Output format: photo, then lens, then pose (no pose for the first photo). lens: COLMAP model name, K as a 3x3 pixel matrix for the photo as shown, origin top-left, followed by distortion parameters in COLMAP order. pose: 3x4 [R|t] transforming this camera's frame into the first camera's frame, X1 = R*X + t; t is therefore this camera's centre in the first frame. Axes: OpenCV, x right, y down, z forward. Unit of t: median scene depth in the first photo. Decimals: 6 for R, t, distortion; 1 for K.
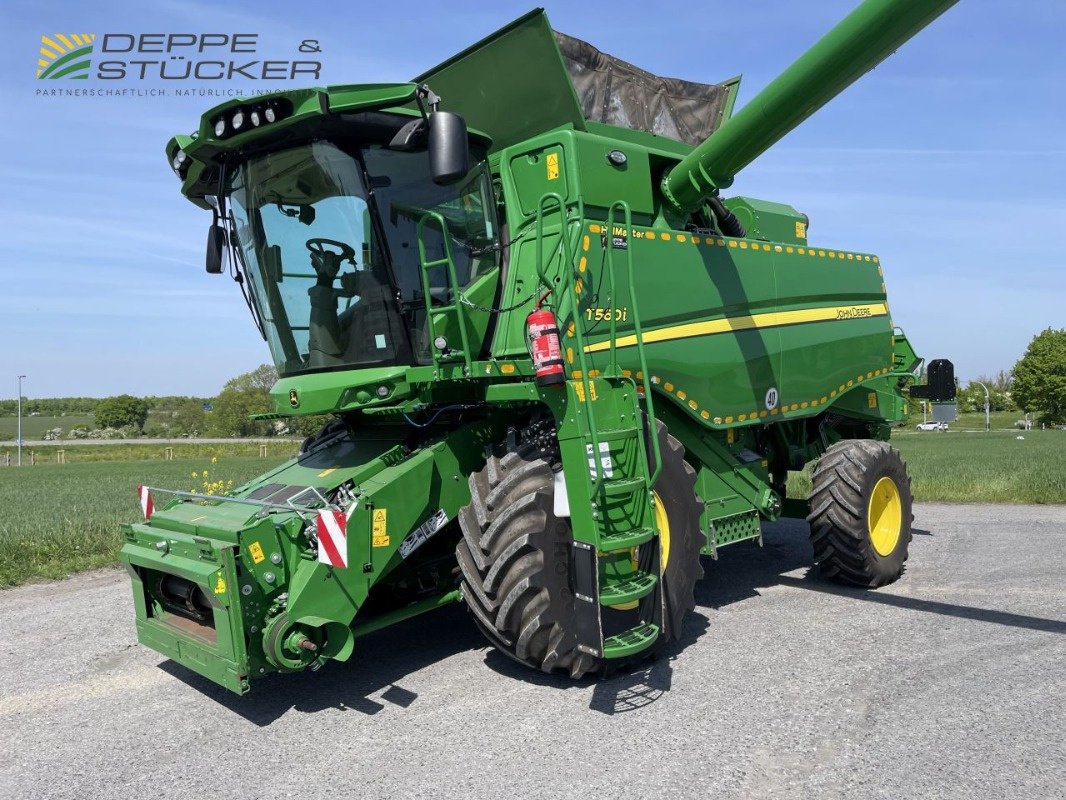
lens RADIAL K [[813.0, 0, 529.4], [0, 813.0, 406.2], [0, 0, 1]] dist [0.093067, -0.121676]
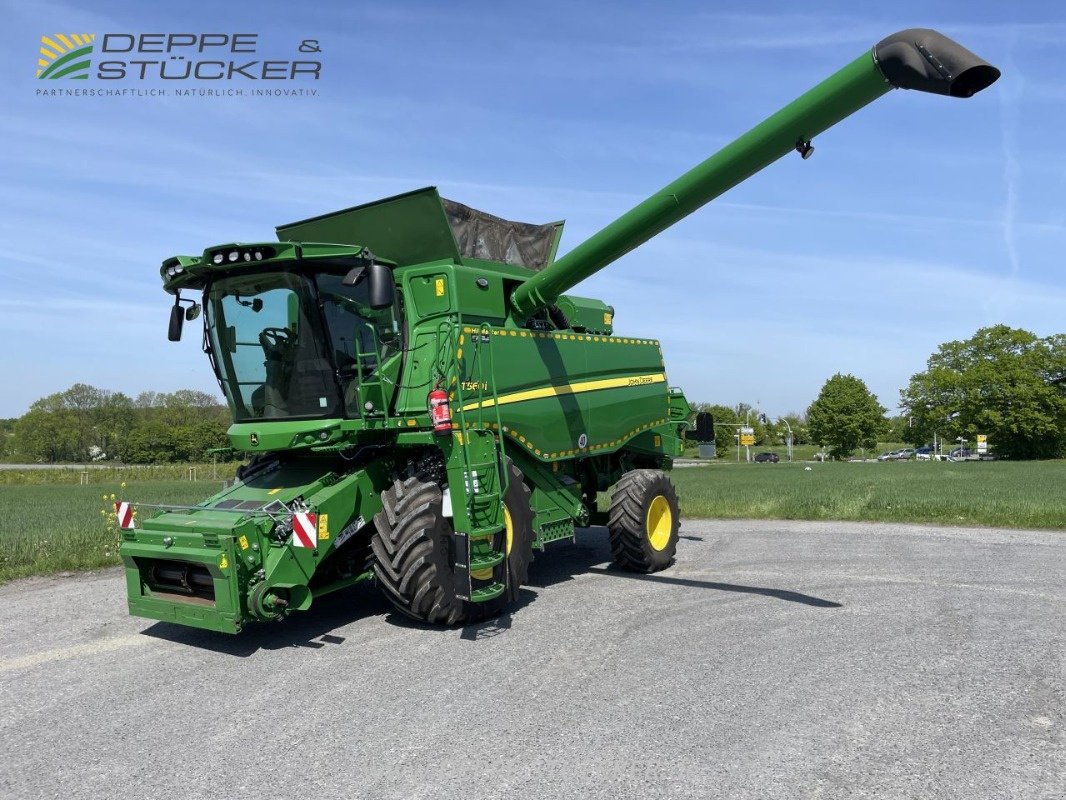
lens RADIAL K [[813.0, 0, 541.8], [0, 813.0, 405.4], [0, 0, 1]] dist [0.093067, -0.121676]
pose [[0.979237, 0.022070, 0.201516, -0.083720], [-0.014961, 0.999213, -0.036733, -0.022448], [-0.202168, 0.032955, 0.978796, -0.491478]]
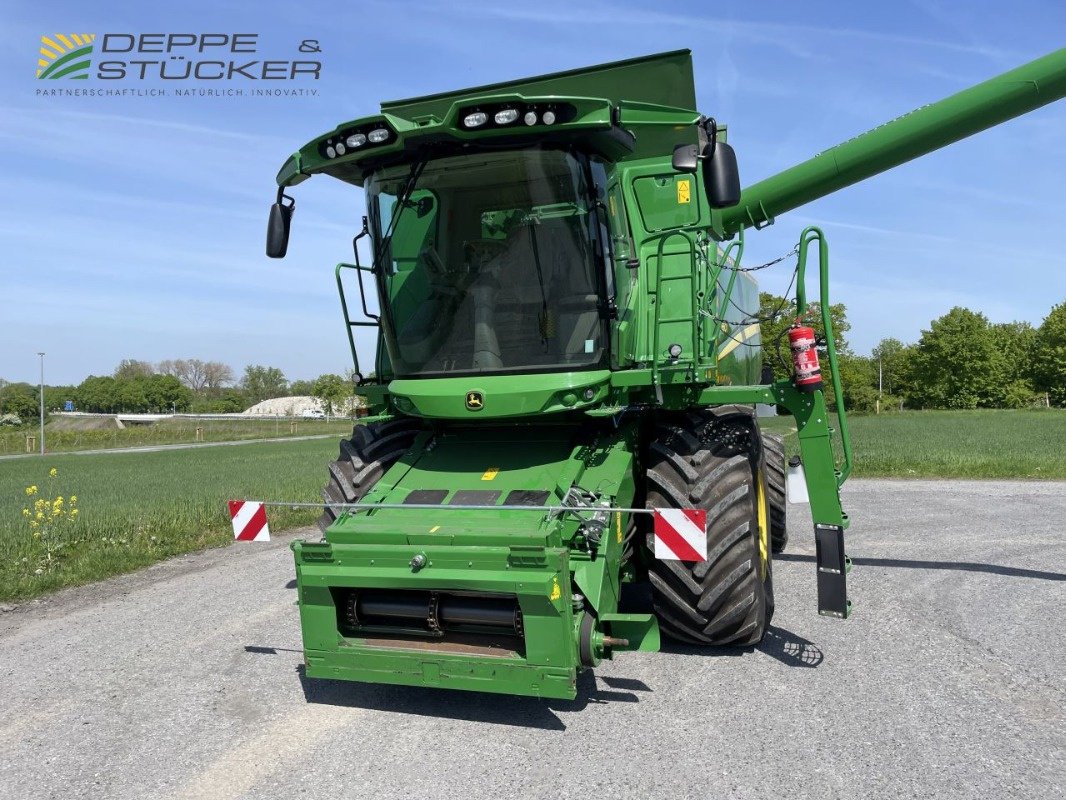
lens RADIAL K [[813.0, 0, 526.7], [0, 813.0, 402.4], [0, 0, 1]] dist [0.093067, -0.121676]
pose [[0.884638, -0.001523, 0.466276, -0.664185], [0.000197, 0.999996, 0.002892, -0.009912], [-0.466279, -0.002467, 0.884634, 0.112349]]
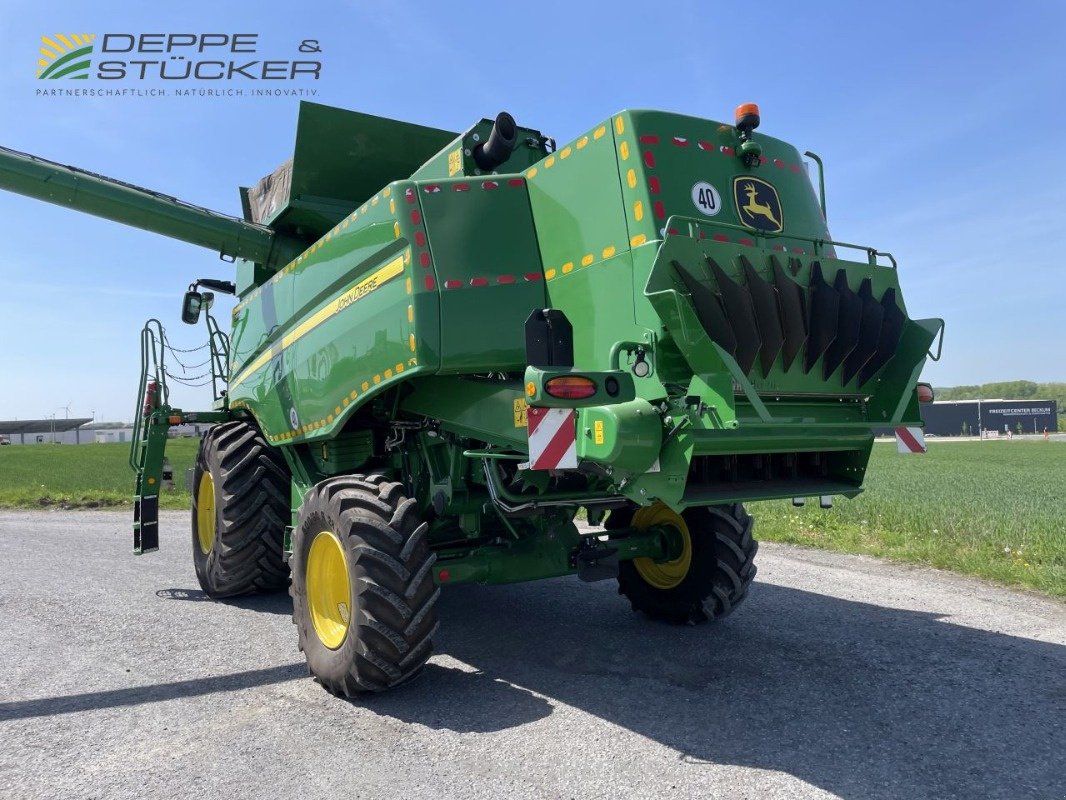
lens RADIAL K [[813.0, 0, 529.2], [0, 813.0, 383.1], [0, 0, 1]] dist [0.093067, -0.121676]
pose [[-0.172255, -0.020204, -0.984845, 1.473904], [0.035029, 0.999032, -0.026622, -0.018726], [0.984429, -0.039084, -0.171381, 1.757801]]
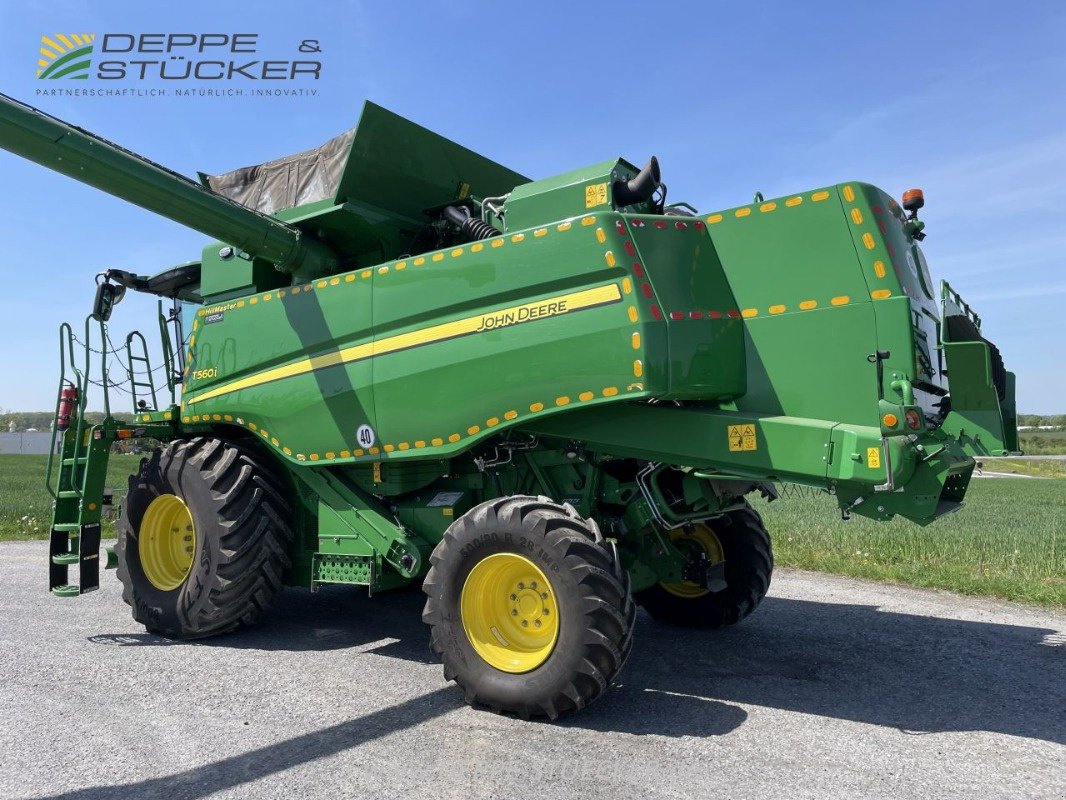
lens RADIAL K [[813.0, 0, 518.0], [0, 813.0, 385.5], [0, 0, 1]] dist [0.093067, -0.121676]
pose [[0.226949, -0.040350, -0.973070, 1.493590], [0.007200, 0.999184, -0.039753, -0.034657], [0.973880, 0.002016, 0.227055, 1.165068]]
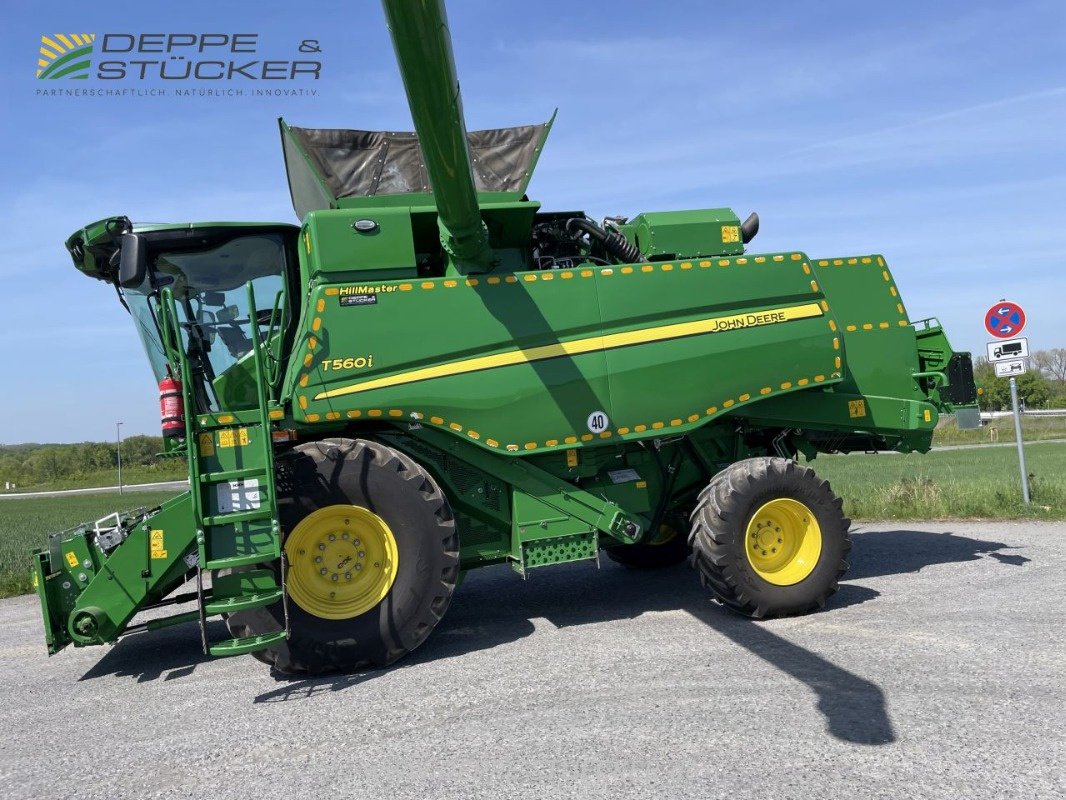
lens RADIAL K [[813.0, 0, 538.2], [0, 813.0, 405.8], [0, 0, 1]] dist [0.093067, -0.121676]
pose [[0.879554, -0.049696, -0.473197, 0.858082], [0.048001, 0.998724, -0.015666, -0.020546], [0.473372, -0.008935, 0.880818, 0.100792]]
